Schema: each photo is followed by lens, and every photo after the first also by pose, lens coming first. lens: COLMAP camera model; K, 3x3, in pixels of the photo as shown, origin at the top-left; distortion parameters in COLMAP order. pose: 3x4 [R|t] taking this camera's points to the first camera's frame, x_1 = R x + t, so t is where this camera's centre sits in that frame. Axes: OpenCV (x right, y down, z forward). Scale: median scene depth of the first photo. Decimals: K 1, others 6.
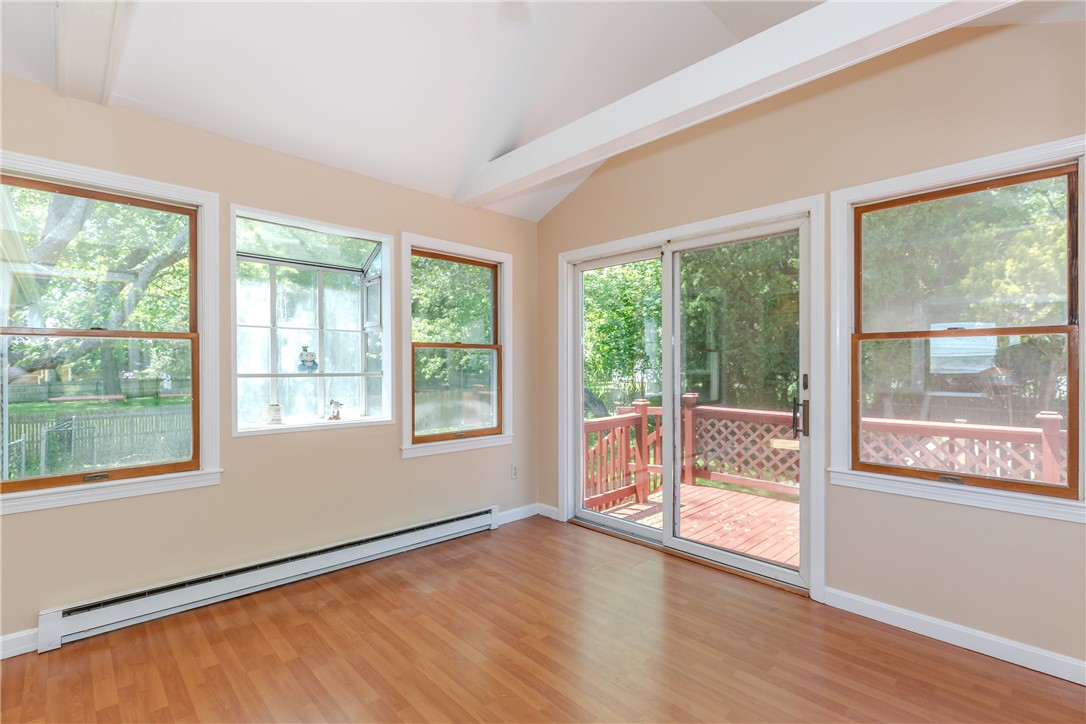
lens RADIAL K [[514.5, 0, 543.0], [0, 514.5, 362.0], [0, 0, 1]] dist [0.038754, -0.000067]
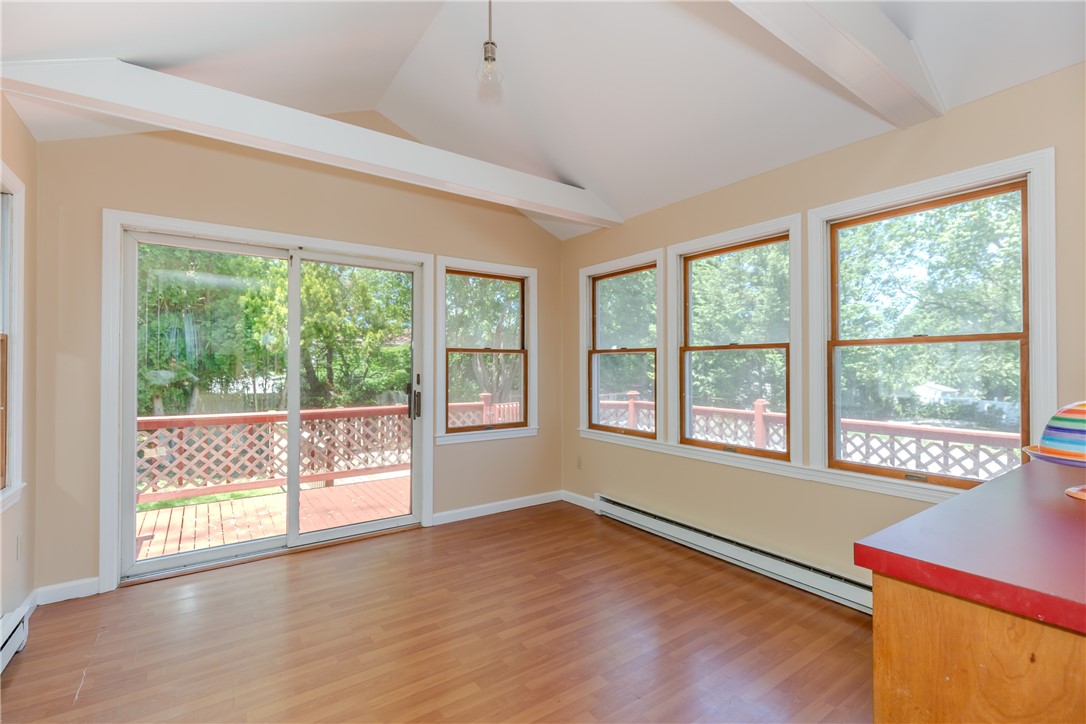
lens RADIAL K [[483.6, 0, 543.0], [0, 483.6, 362.0], [0, 0, 1]] dist [0.002501, 0.000403]
pose [[0.142756, 0.014680, 0.989649, -0.691591], [-0.001253, 0.999892, -0.014652, 0.008458], [-0.989757, 0.000852, 0.142759, 0.415664]]
